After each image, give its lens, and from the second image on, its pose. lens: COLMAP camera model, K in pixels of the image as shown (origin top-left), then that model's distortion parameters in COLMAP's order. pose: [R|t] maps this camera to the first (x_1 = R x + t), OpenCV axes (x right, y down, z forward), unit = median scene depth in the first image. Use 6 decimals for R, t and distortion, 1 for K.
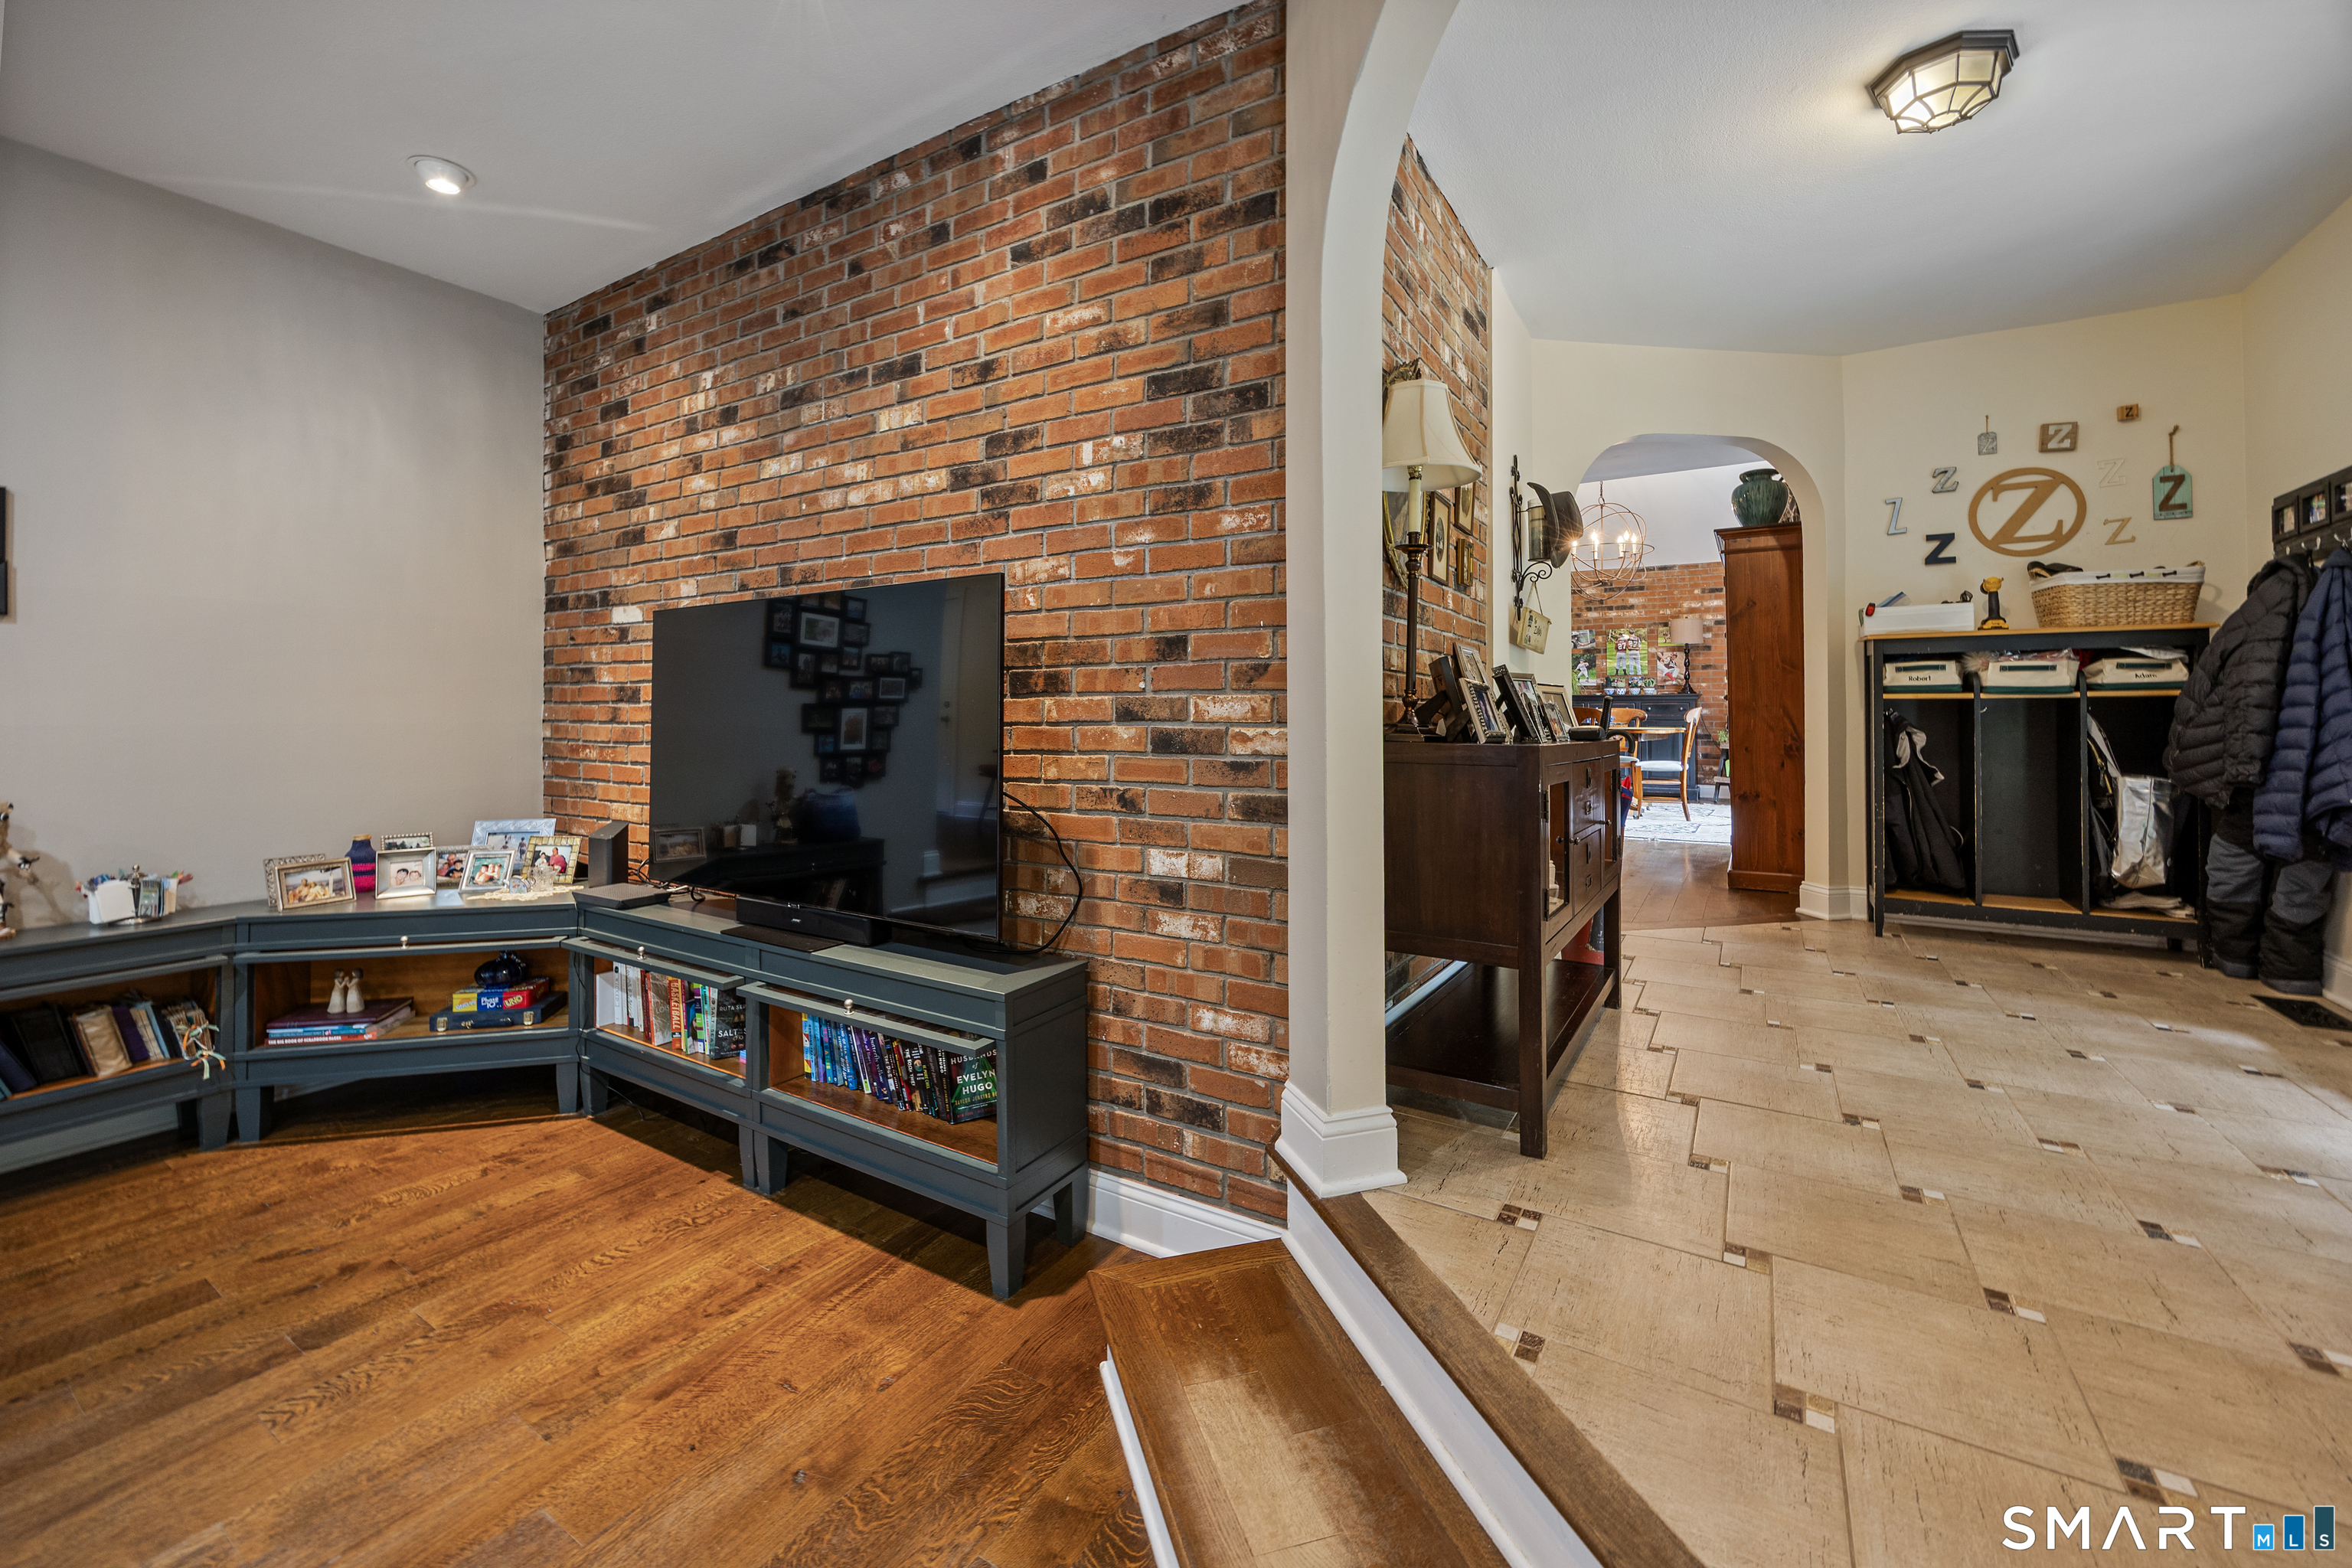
lens RADIAL K [[924.4, 0, 1205.2], [0, 924.4, 699.8], [0, 0, 1]] dist [-0.003167, 0.000833]
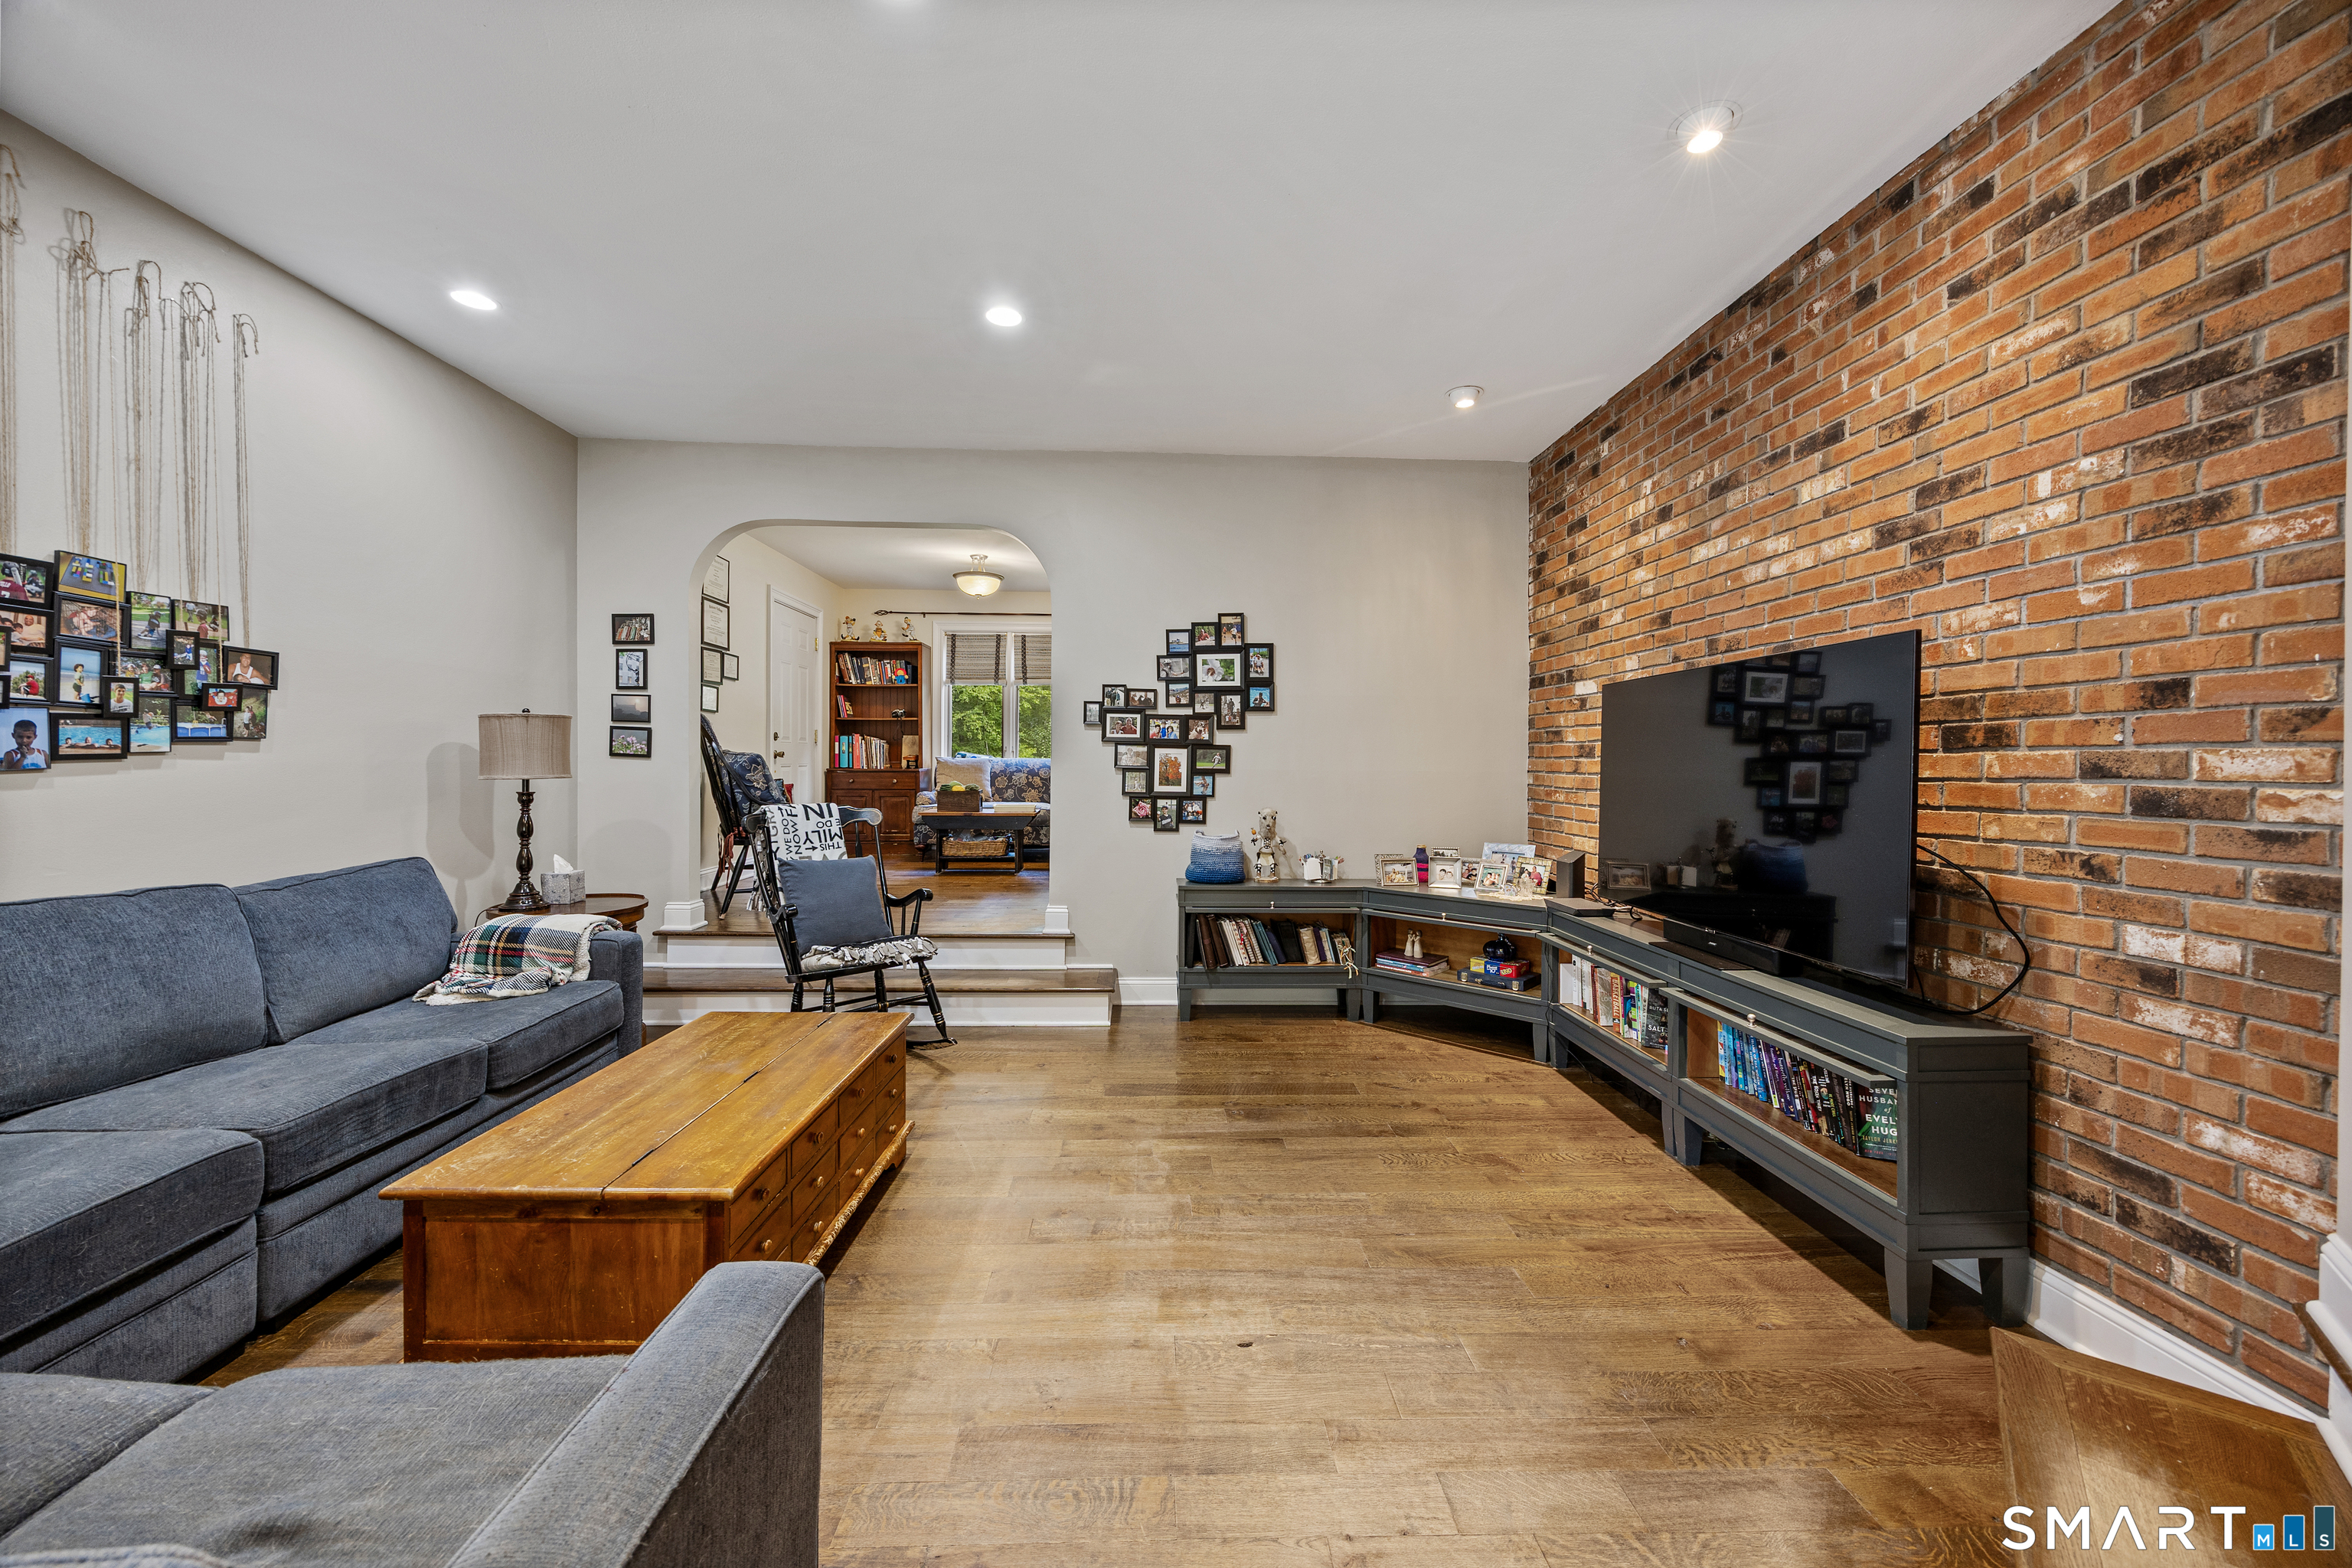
lens RADIAL K [[924.4, 0, 1128.4], [0, 924.4, 768.8], [0, 0, 1]] dist [-0.003167, 0.000833]
pose [[0.505075, 0.009677, -0.863021, 0.202273], [0.003588, 0.999905, 0.013312, -0.001285], [0.863068, -0.009820, 0.504993, -0.240158]]
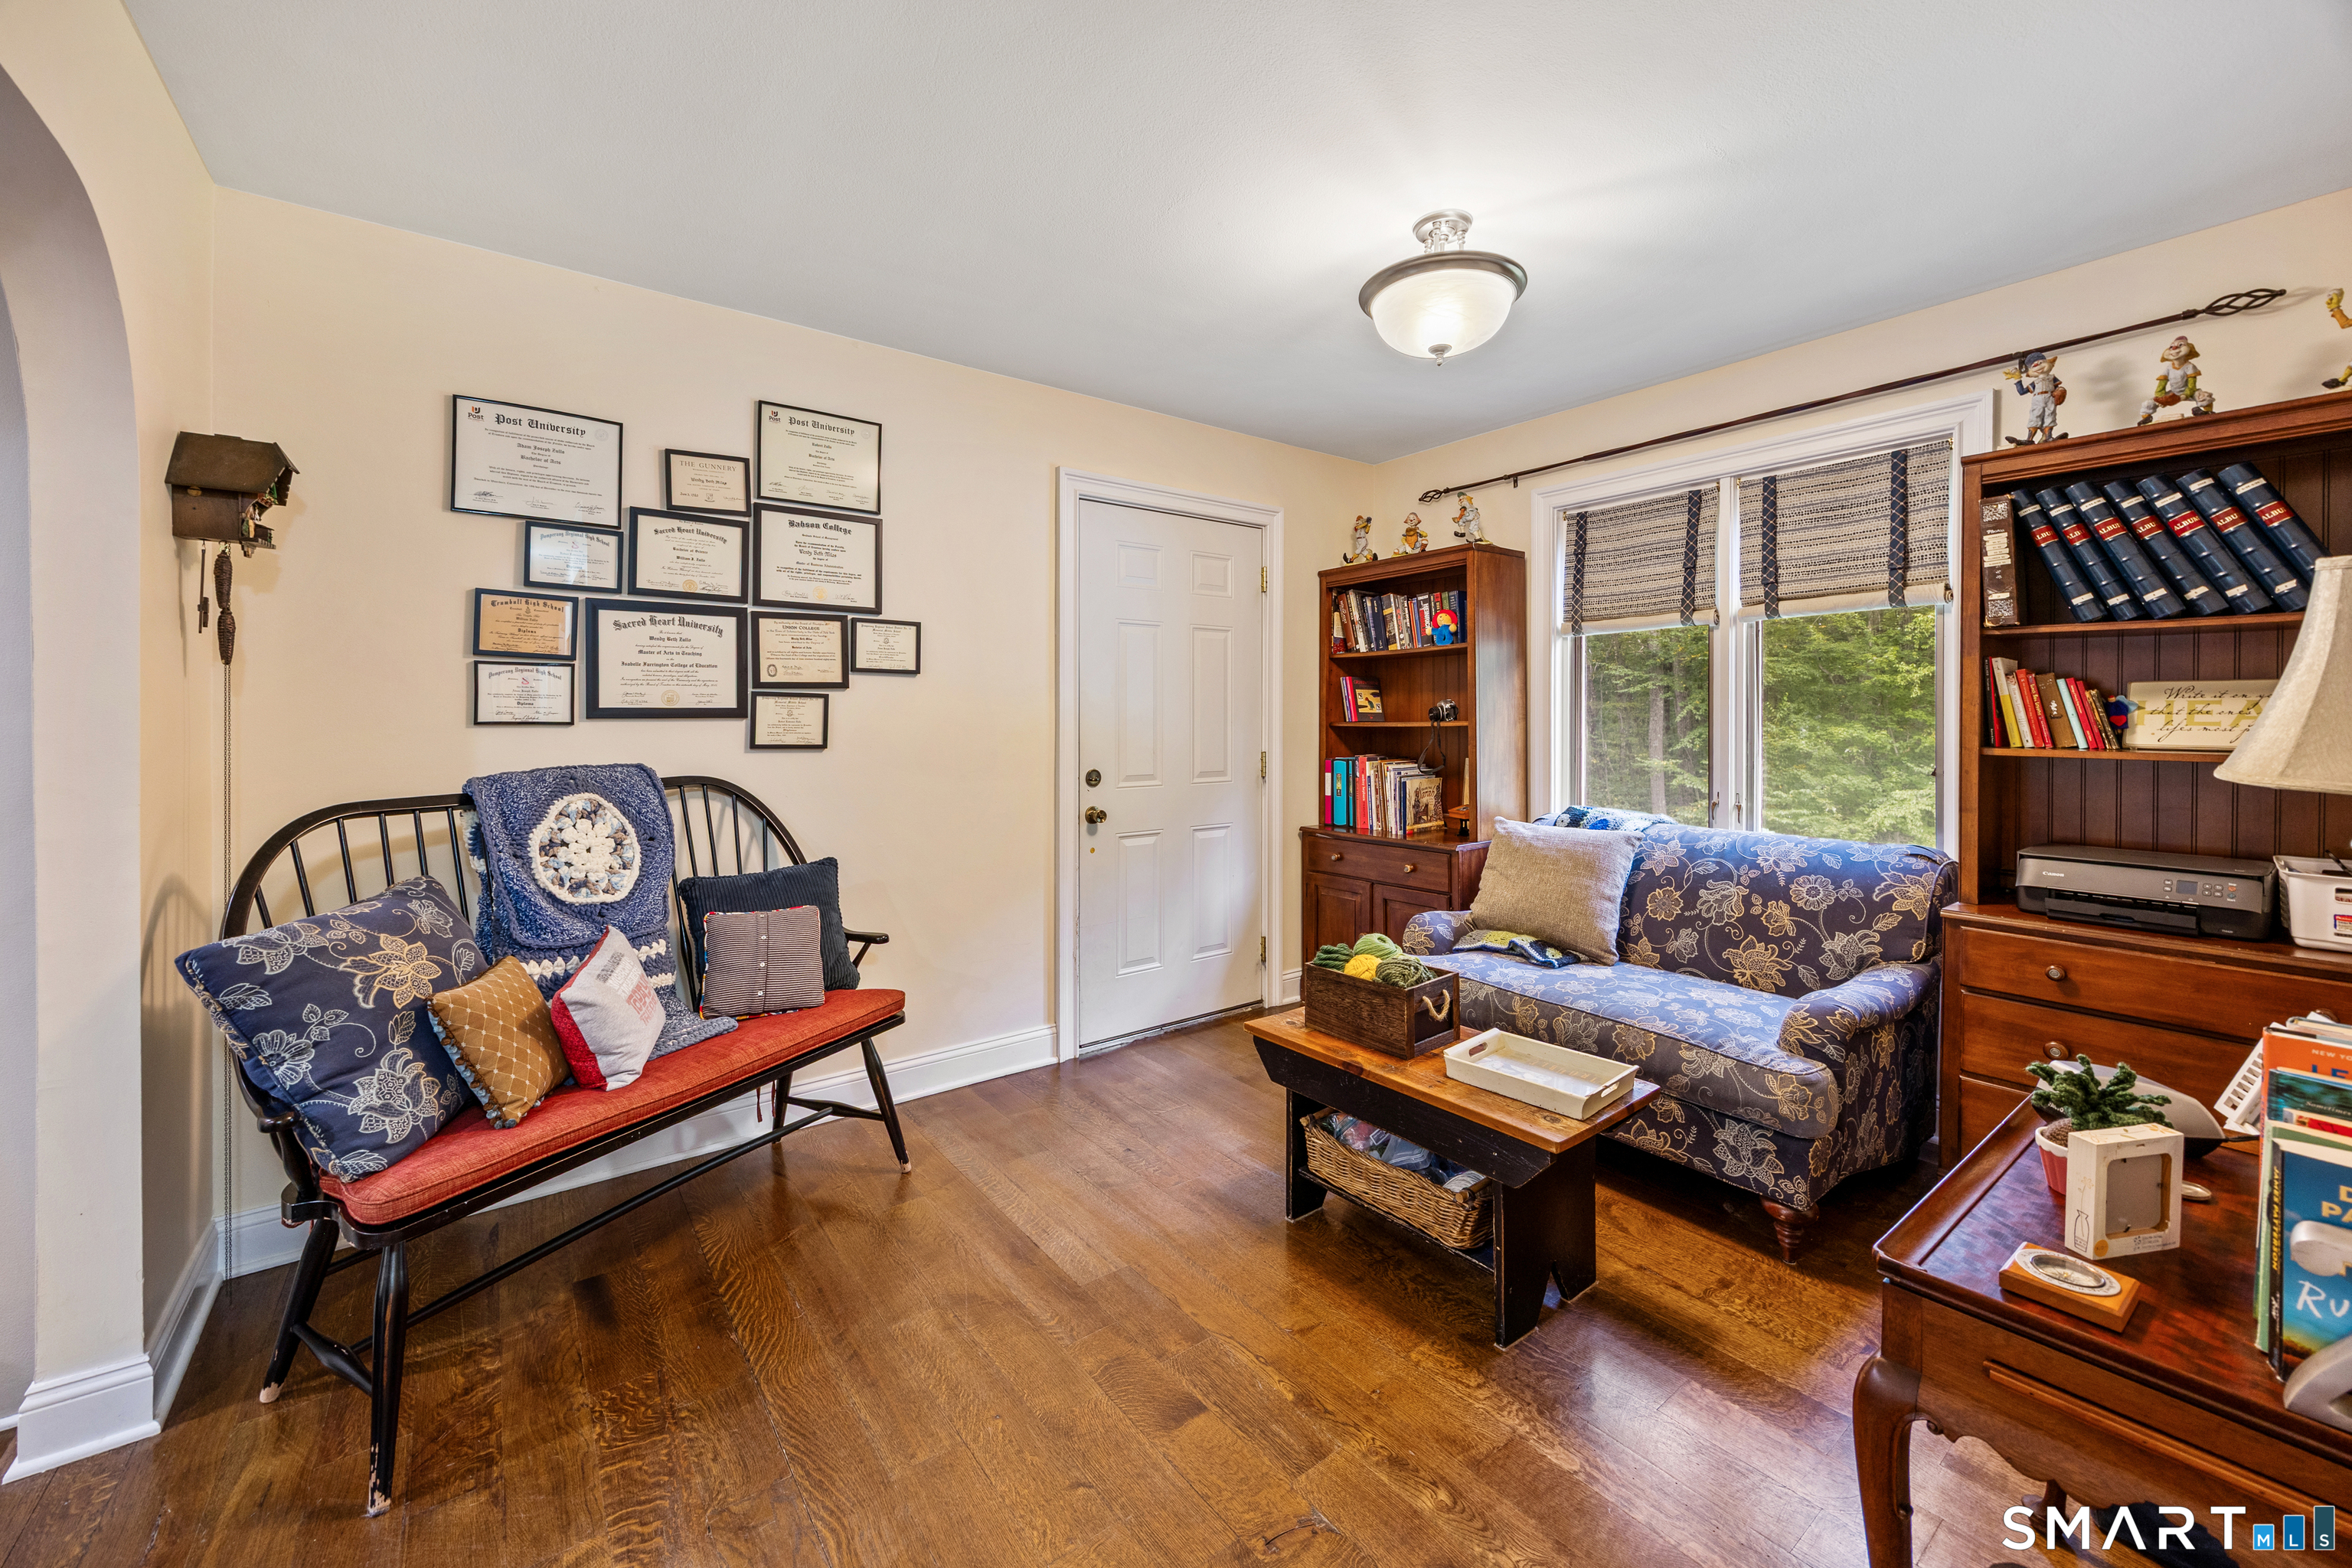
lens RADIAL K [[924.4, 0, 1190.6], [0, 924.4, 702.2], [0, 0, 1]] dist [-0.003167, 0.000833]
pose [[-0.390545, -0.012586, -0.920498, -1.809364], [0.018485, 0.999598, -0.021510, -0.168313], [0.920398, -0.025416, -0.390155, 1.097167]]
